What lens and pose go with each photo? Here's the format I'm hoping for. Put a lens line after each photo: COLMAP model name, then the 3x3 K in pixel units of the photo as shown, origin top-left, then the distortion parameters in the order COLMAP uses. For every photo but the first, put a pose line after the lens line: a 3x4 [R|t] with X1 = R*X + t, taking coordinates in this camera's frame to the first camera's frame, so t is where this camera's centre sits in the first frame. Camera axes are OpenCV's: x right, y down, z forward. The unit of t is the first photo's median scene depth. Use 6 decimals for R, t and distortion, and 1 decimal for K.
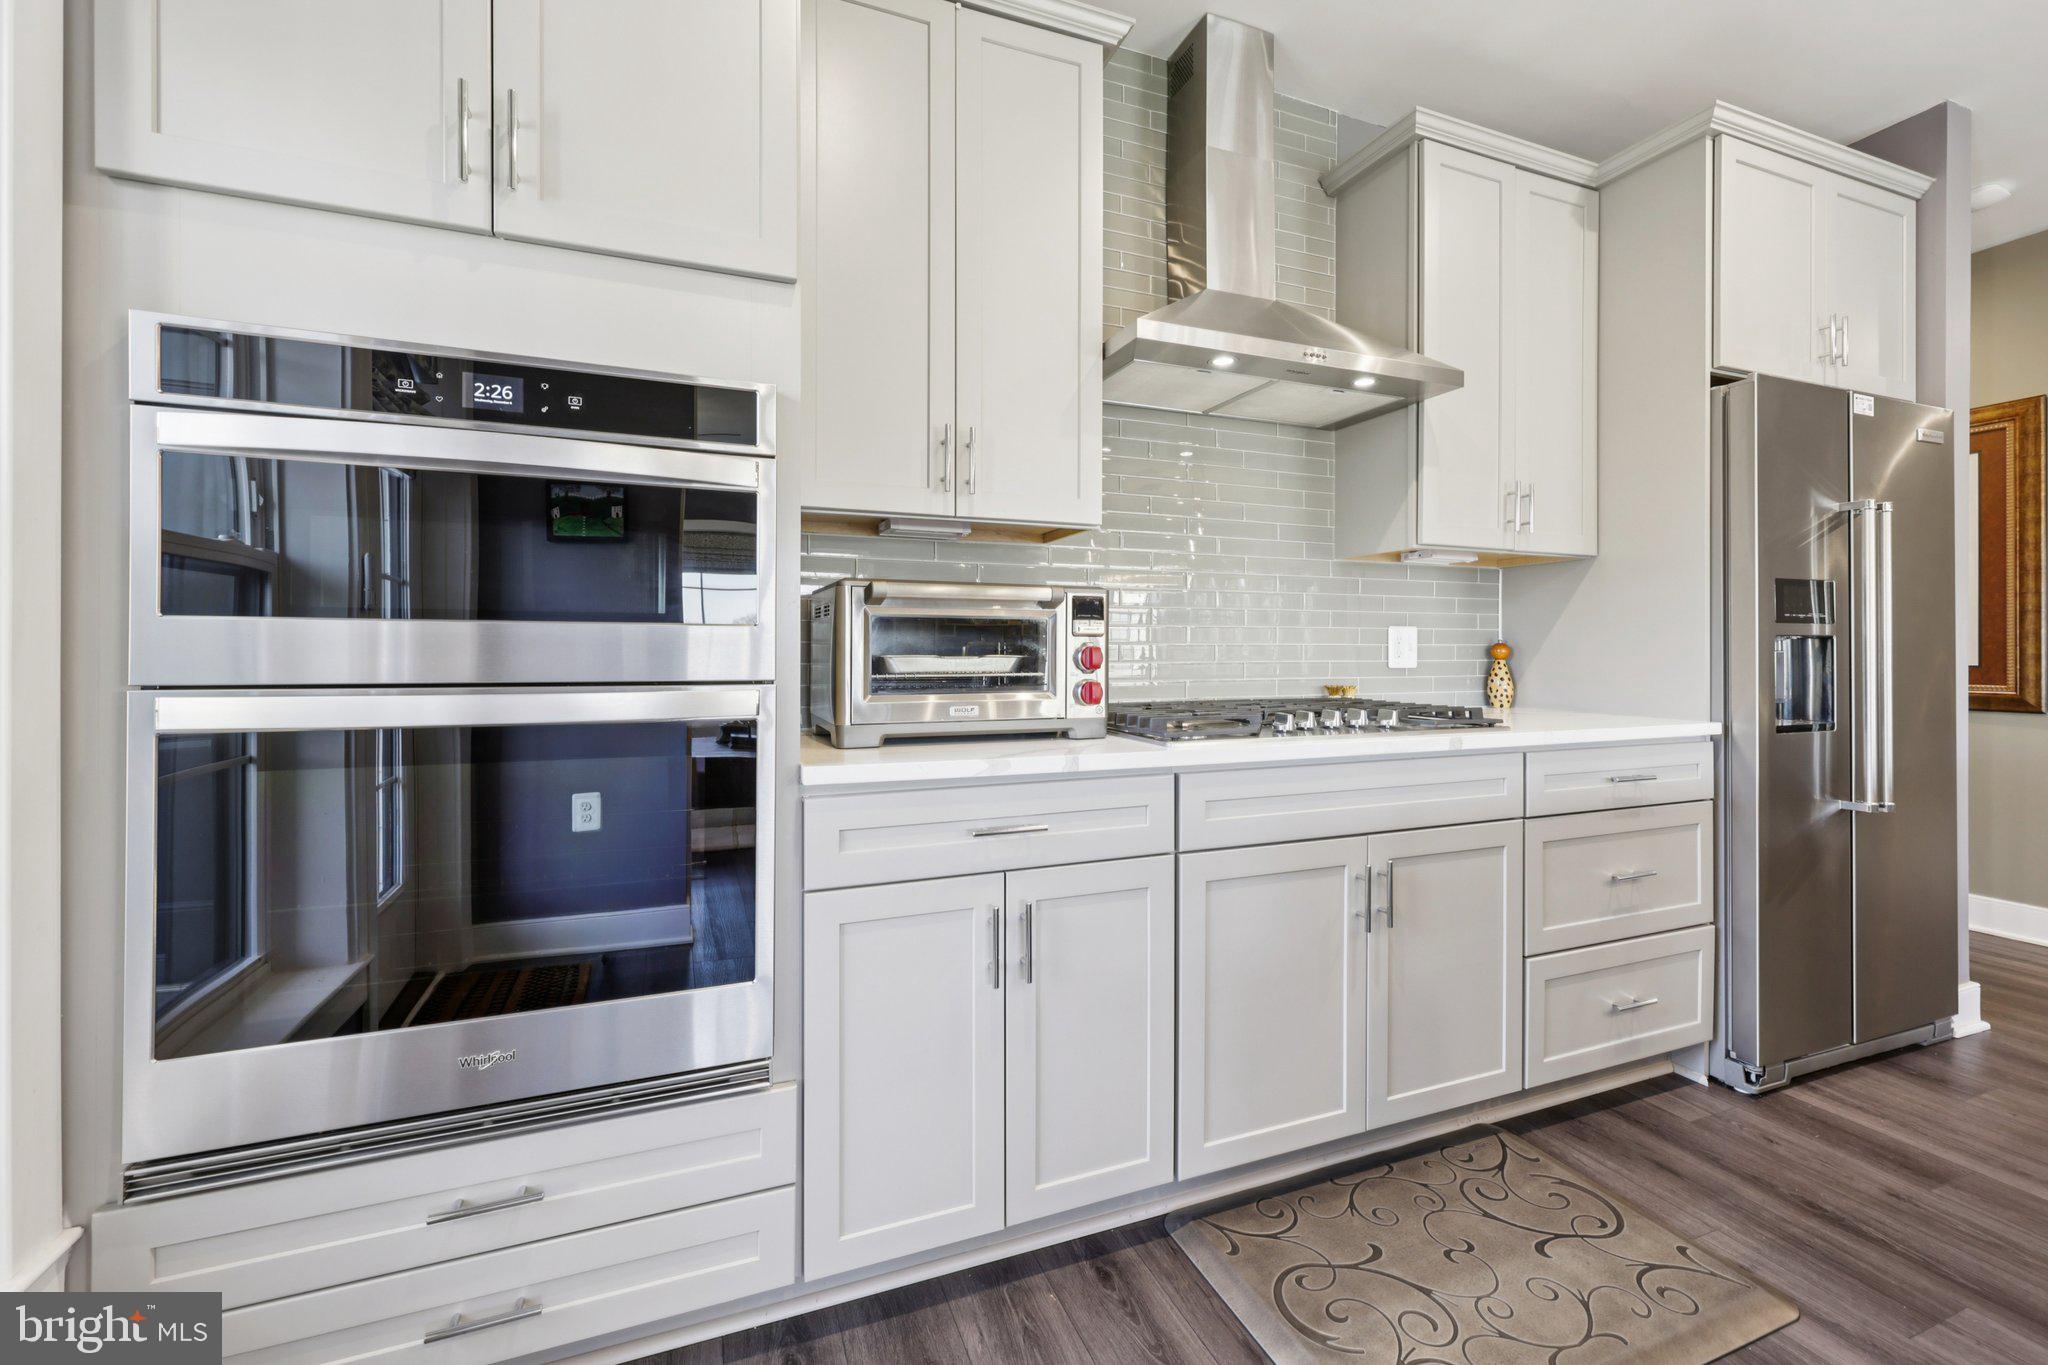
lens RADIAL K [[838.4, 0, 1022.9], [0, 838.4, 654.9], [0, 0, 1]] dist [-0.000930, -0.000136]
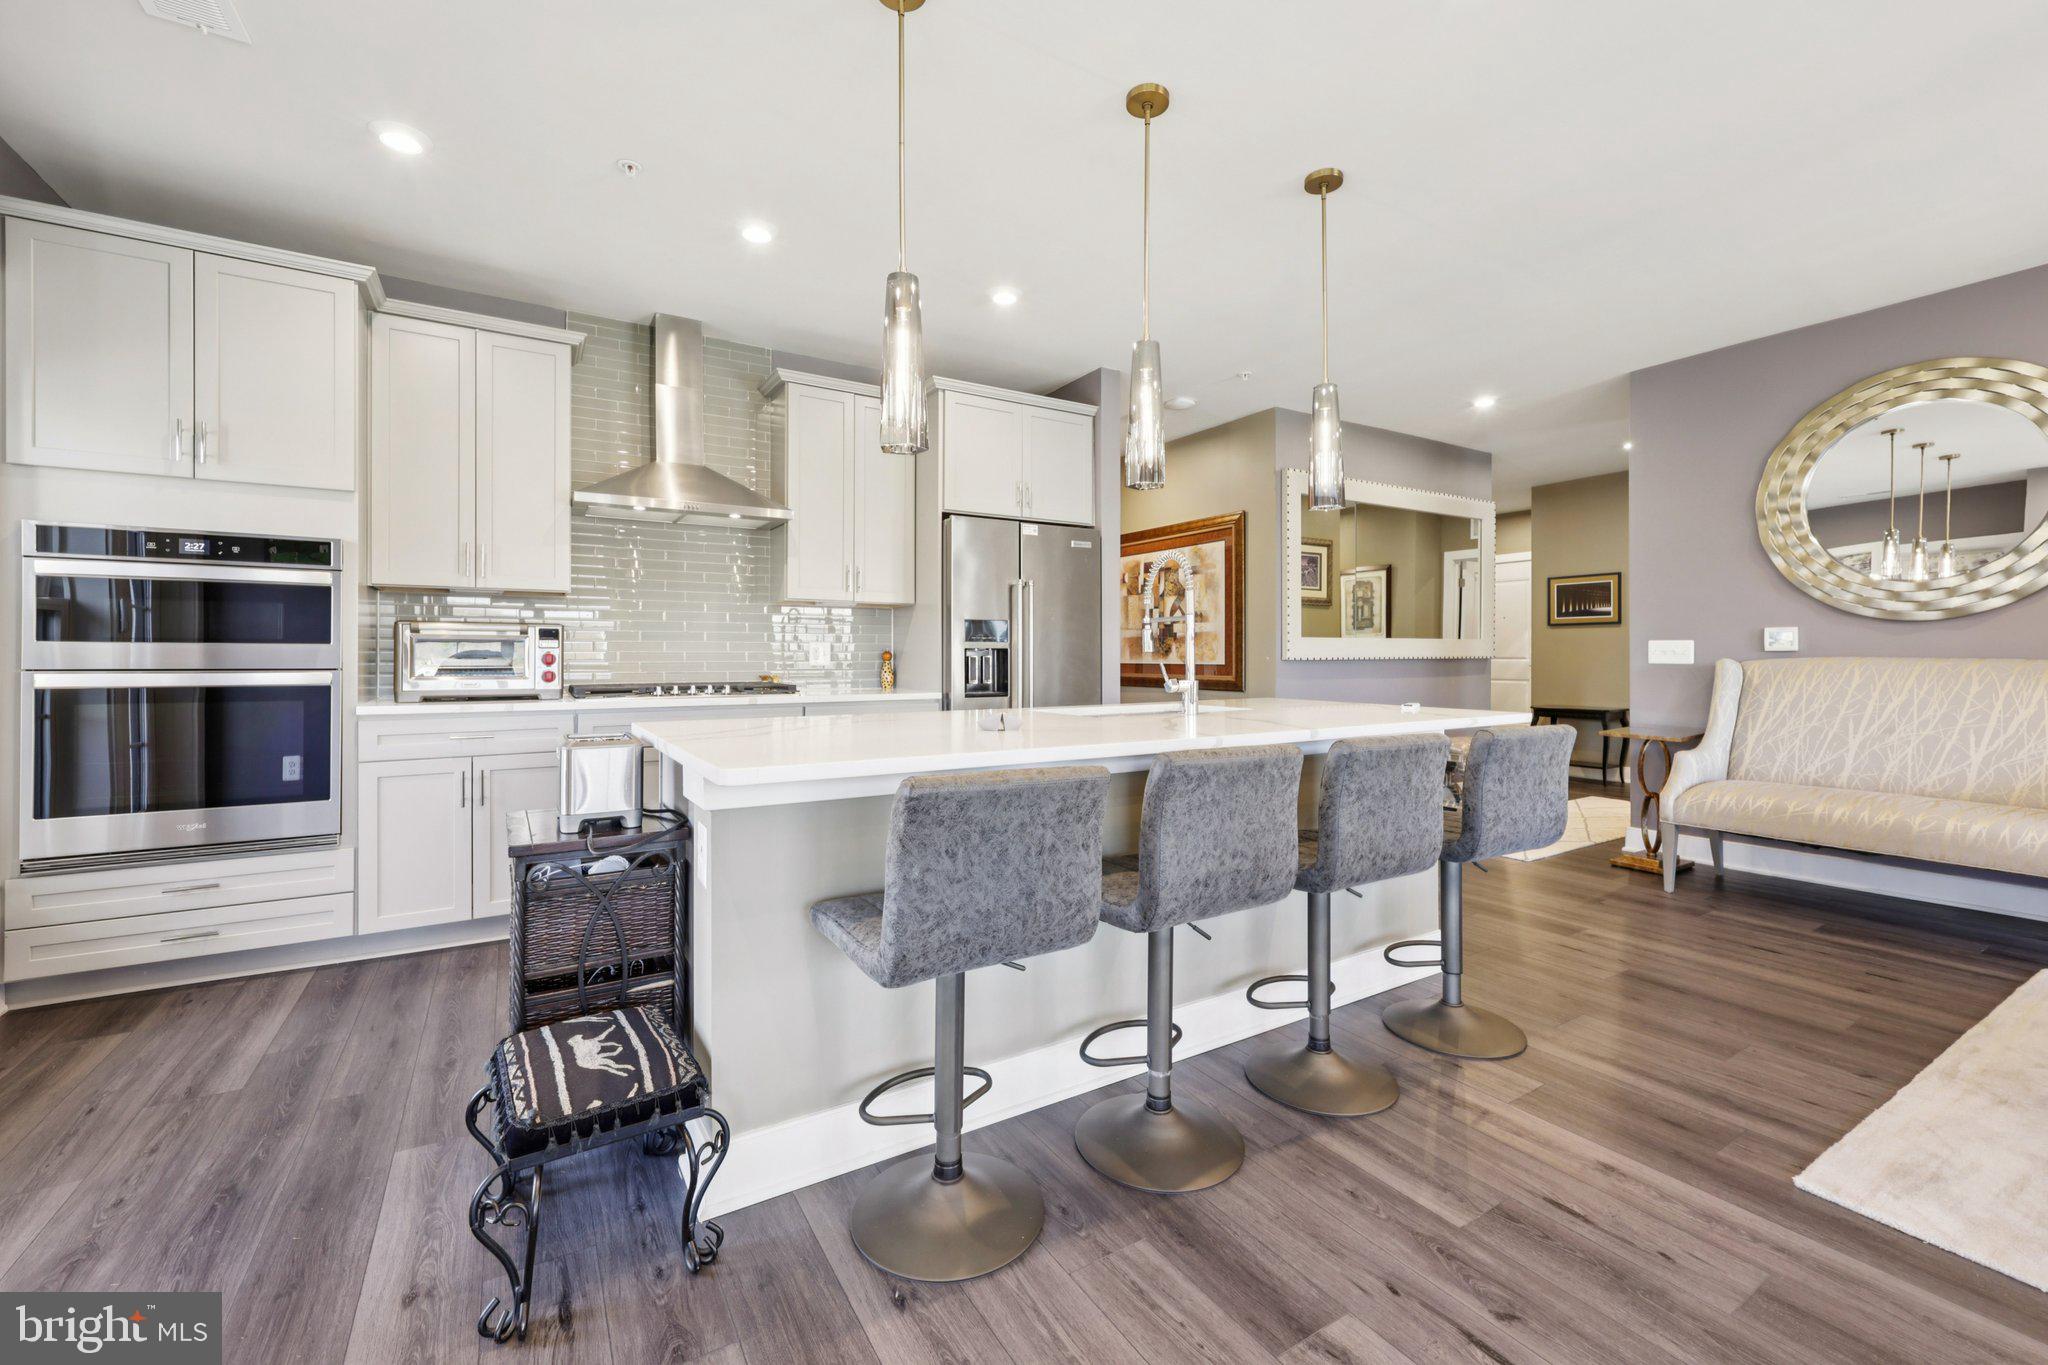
lens RADIAL K [[838.4, 0, 1022.9], [0, 838.4, 654.9], [0, 0, 1]] dist [-0.000930, -0.000136]
pose [[0.983100, 0.002335, 0.183057, 0.757116], [-0.001707, 0.999992, -0.003586, -0.000223], [-0.183064, 0.003213, 0.983096, -1.086824]]
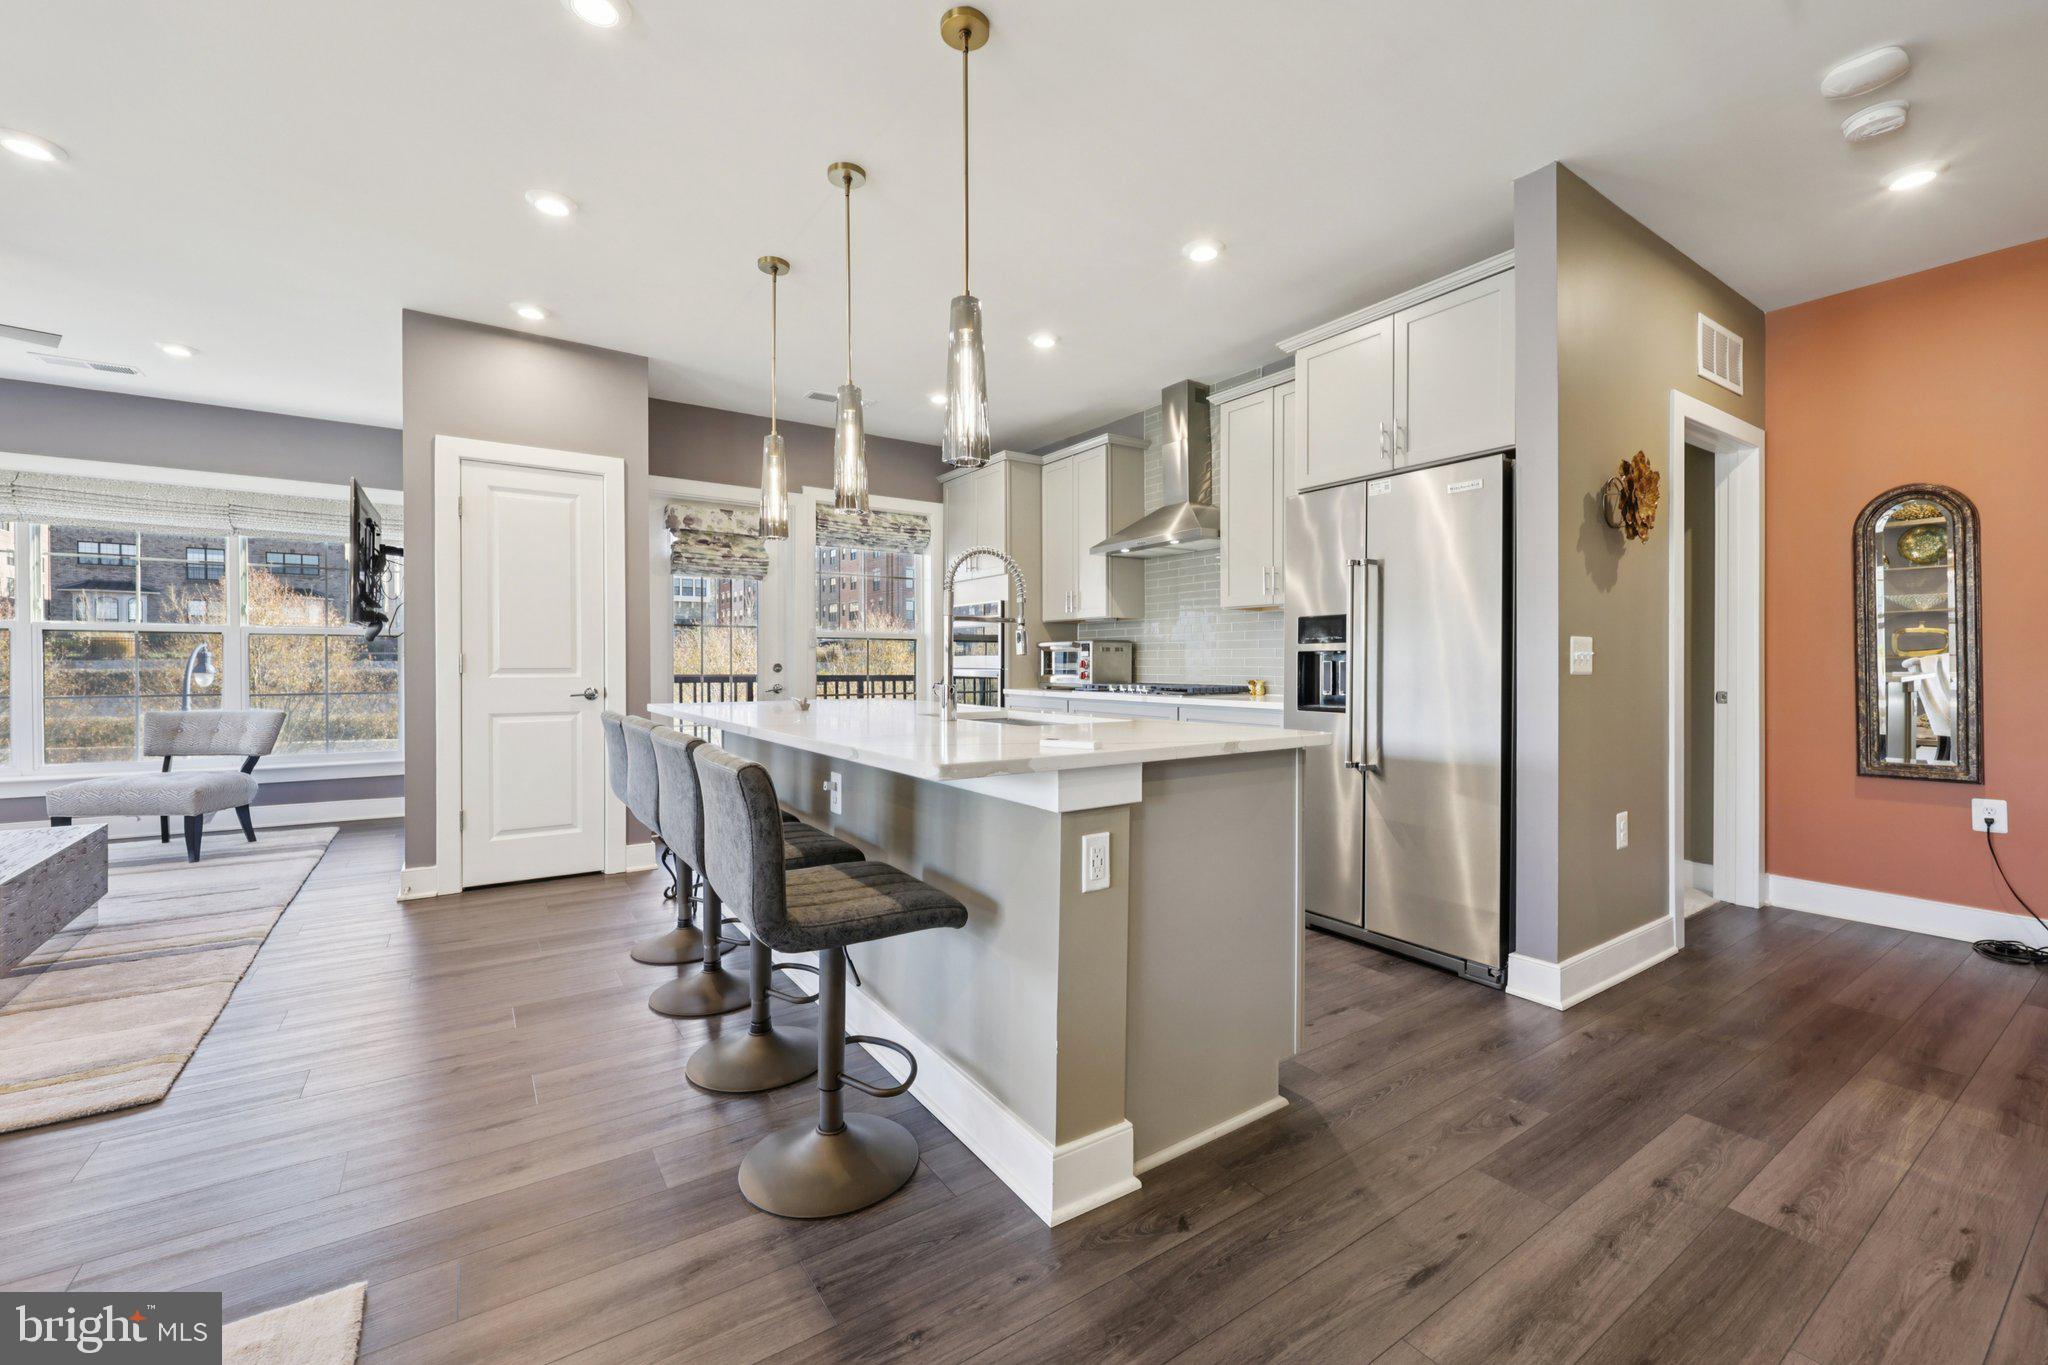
lens RADIAL K [[828.8, 0, 1027.5], [0, 828.8, 672.7], [0, 0, 1]] dist [-0.001178, -0.000118]
pose [[0.228488, 0.011574, -0.973478, 2.653324], [-0.002861, 0.999933, 0.011217, 0.001305], [0.973542, 0.000222, 0.228506, 0.110308]]
